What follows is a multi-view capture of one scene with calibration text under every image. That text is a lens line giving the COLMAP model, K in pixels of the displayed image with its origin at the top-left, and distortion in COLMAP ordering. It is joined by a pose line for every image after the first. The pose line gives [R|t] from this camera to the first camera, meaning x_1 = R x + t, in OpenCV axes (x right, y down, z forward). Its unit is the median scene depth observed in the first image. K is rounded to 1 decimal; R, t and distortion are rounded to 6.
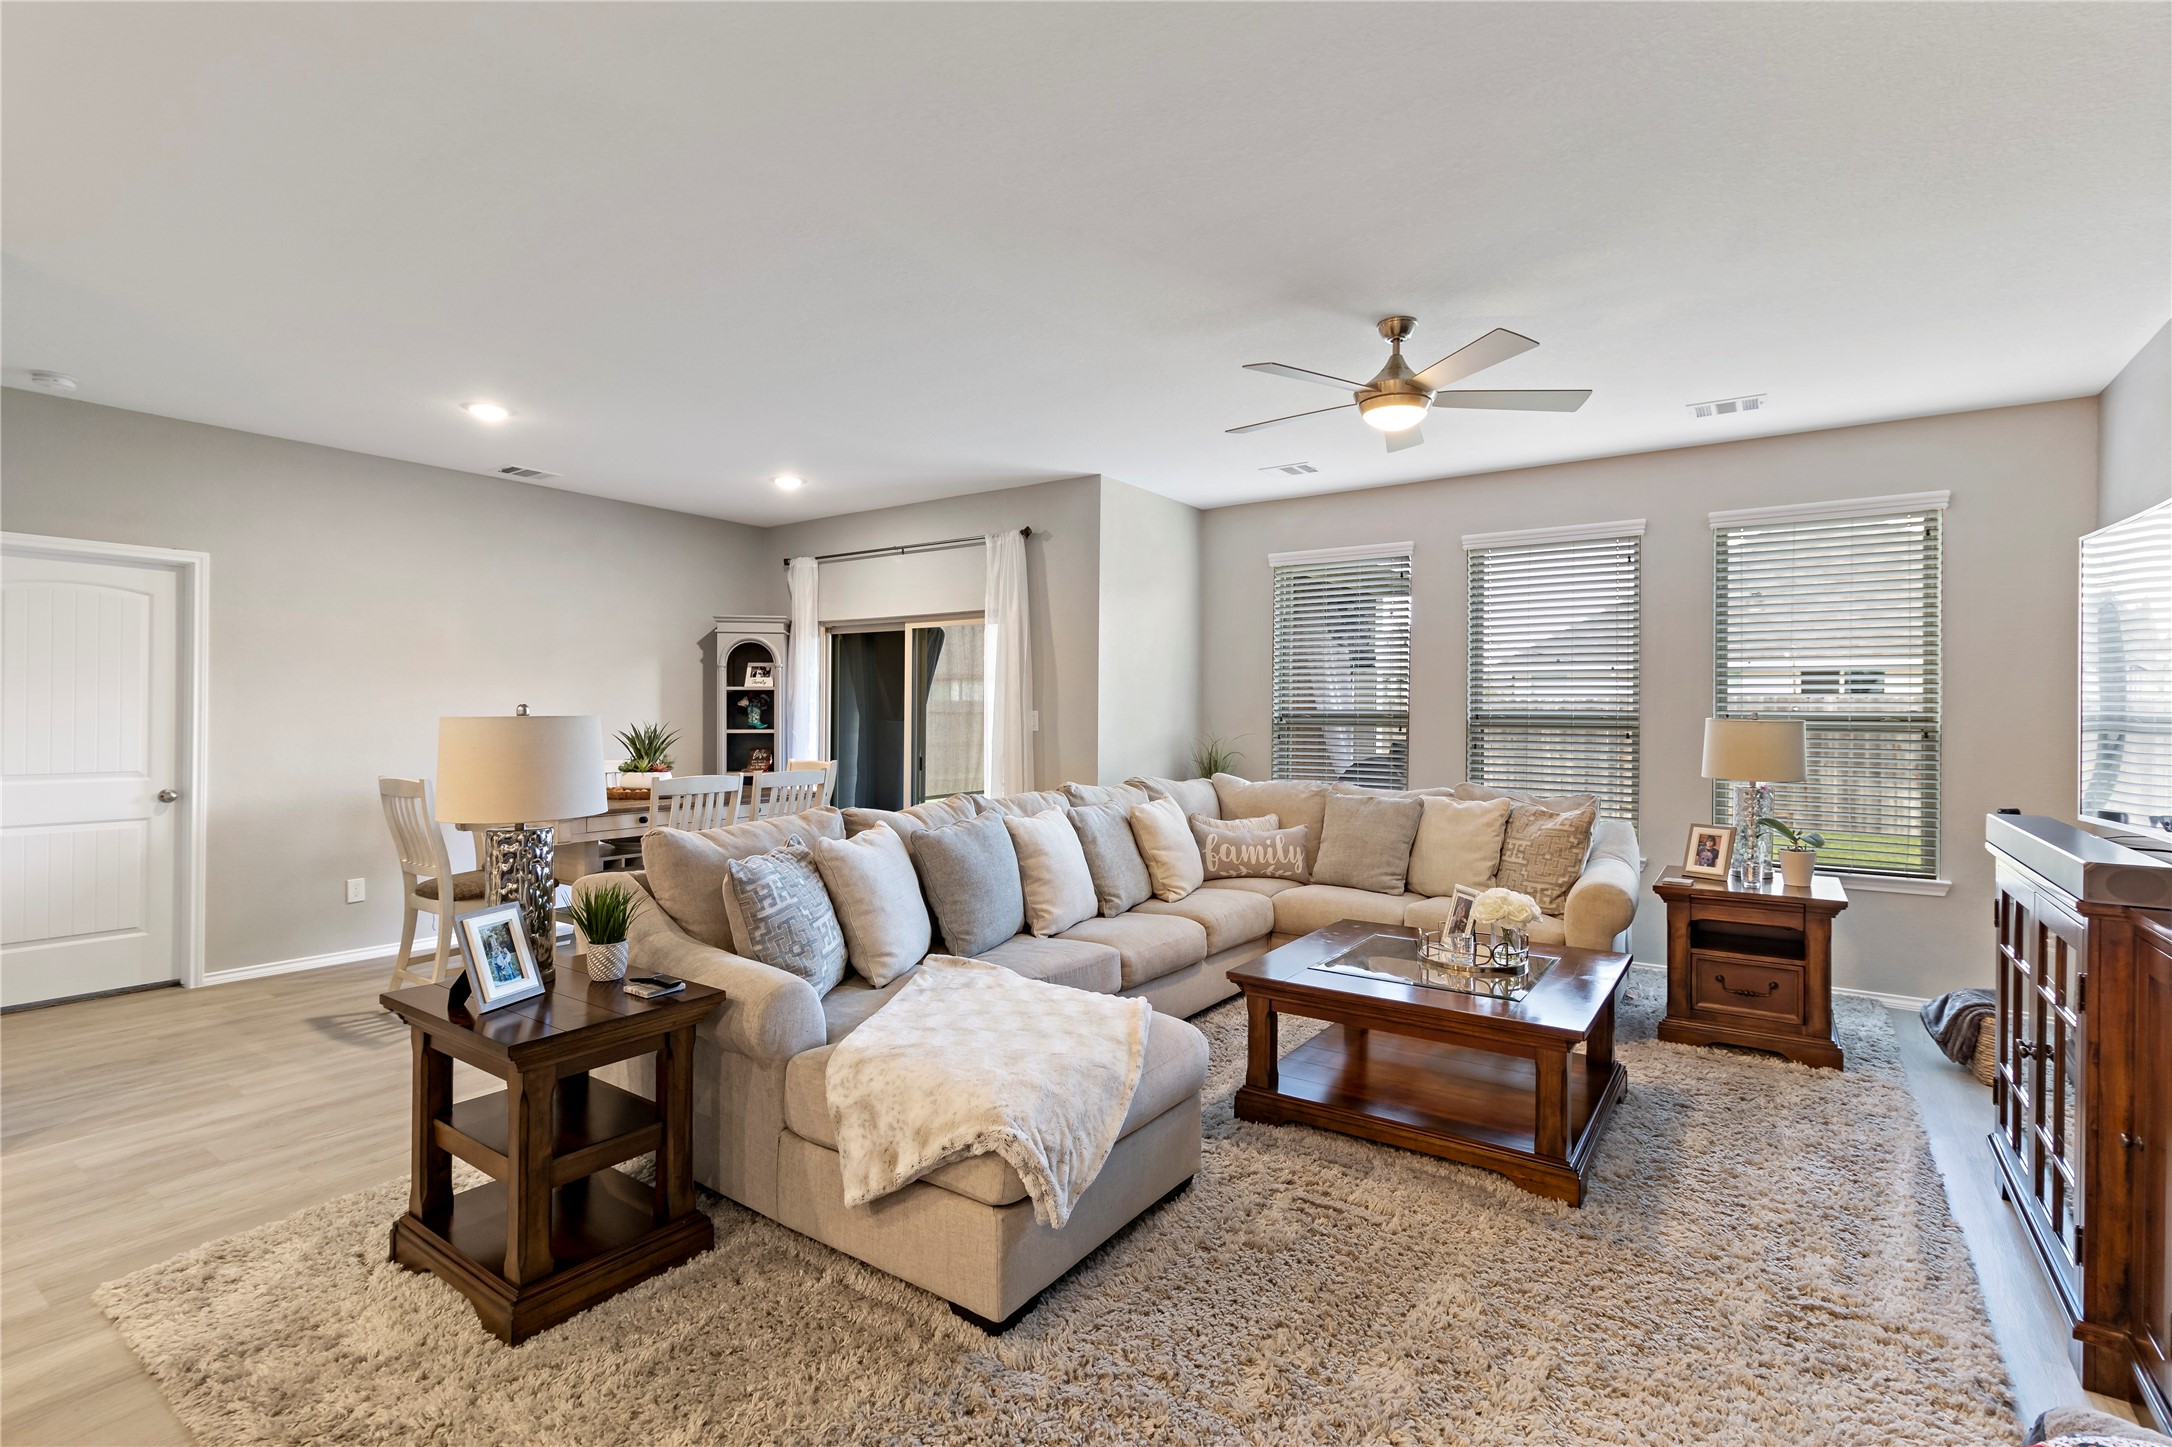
lens RADIAL K [[1018.9, 0, 1082.3], [0, 1018.9, 714.5], [0, 0, 1]] dist [-0.010905, 0.002250]
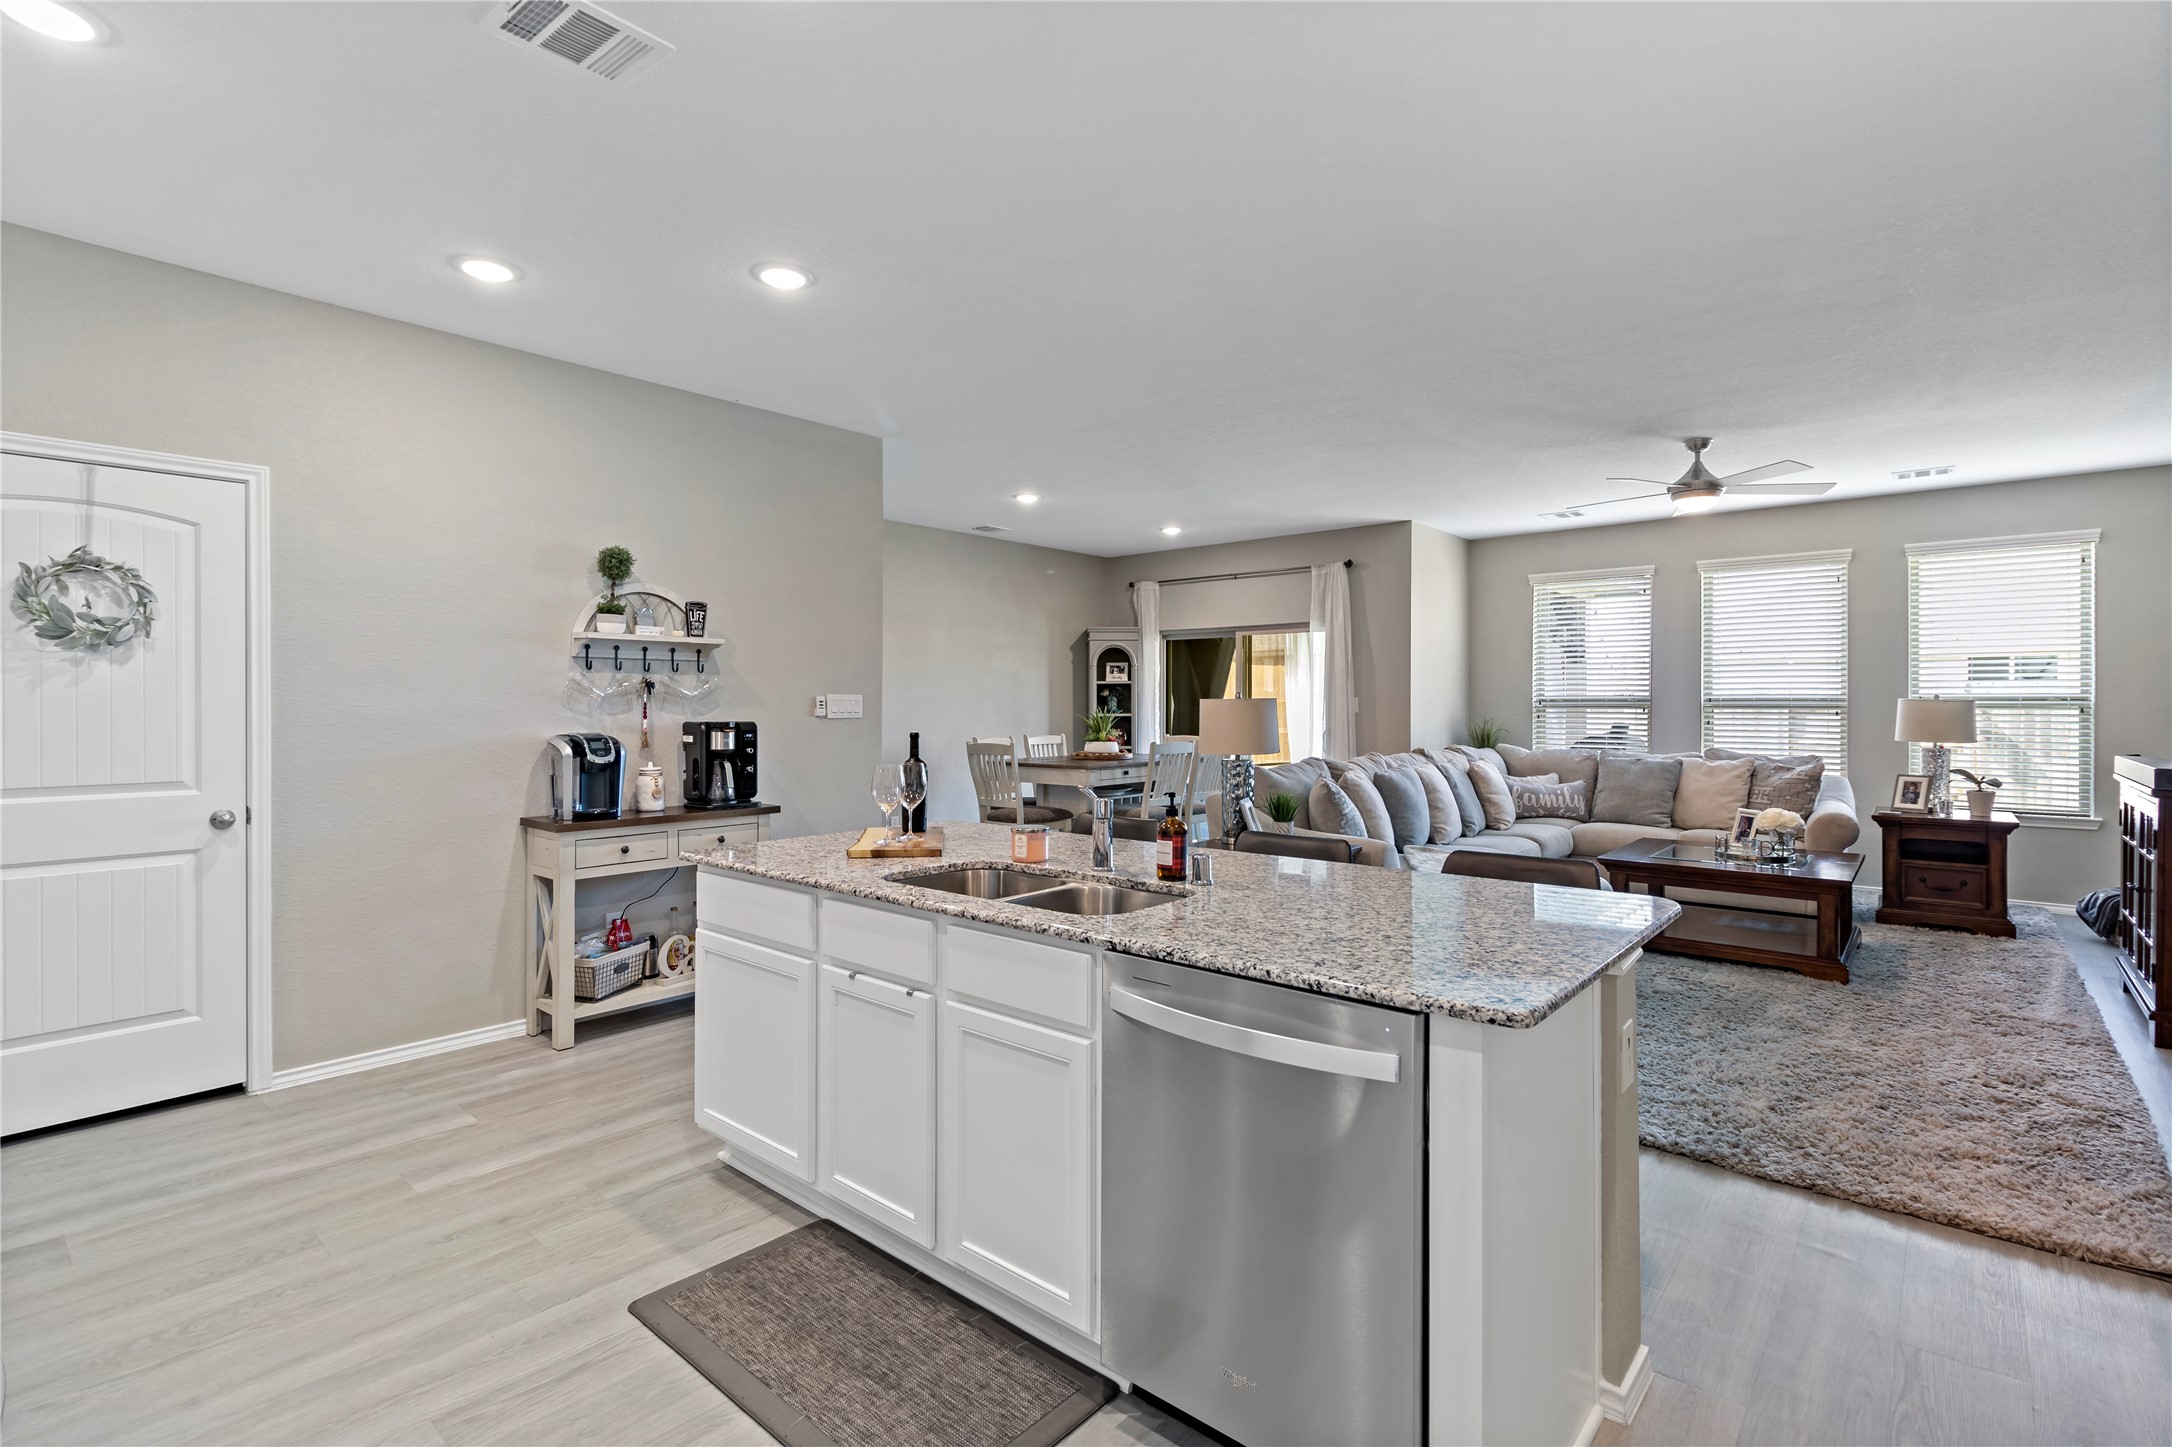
lens RADIAL K [[1018.9, 0, 1075.9], [0, 1018.9, 708.9], [0, 0, 1]] dist [-0.010905, 0.002250]
pose [[0.994630, -0.005235, -0.103364, -0.372694], [0.005553, 0.999981, 0.002788, 0.007146], [0.103348, -0.003347, 0.994640, -0.493312]]
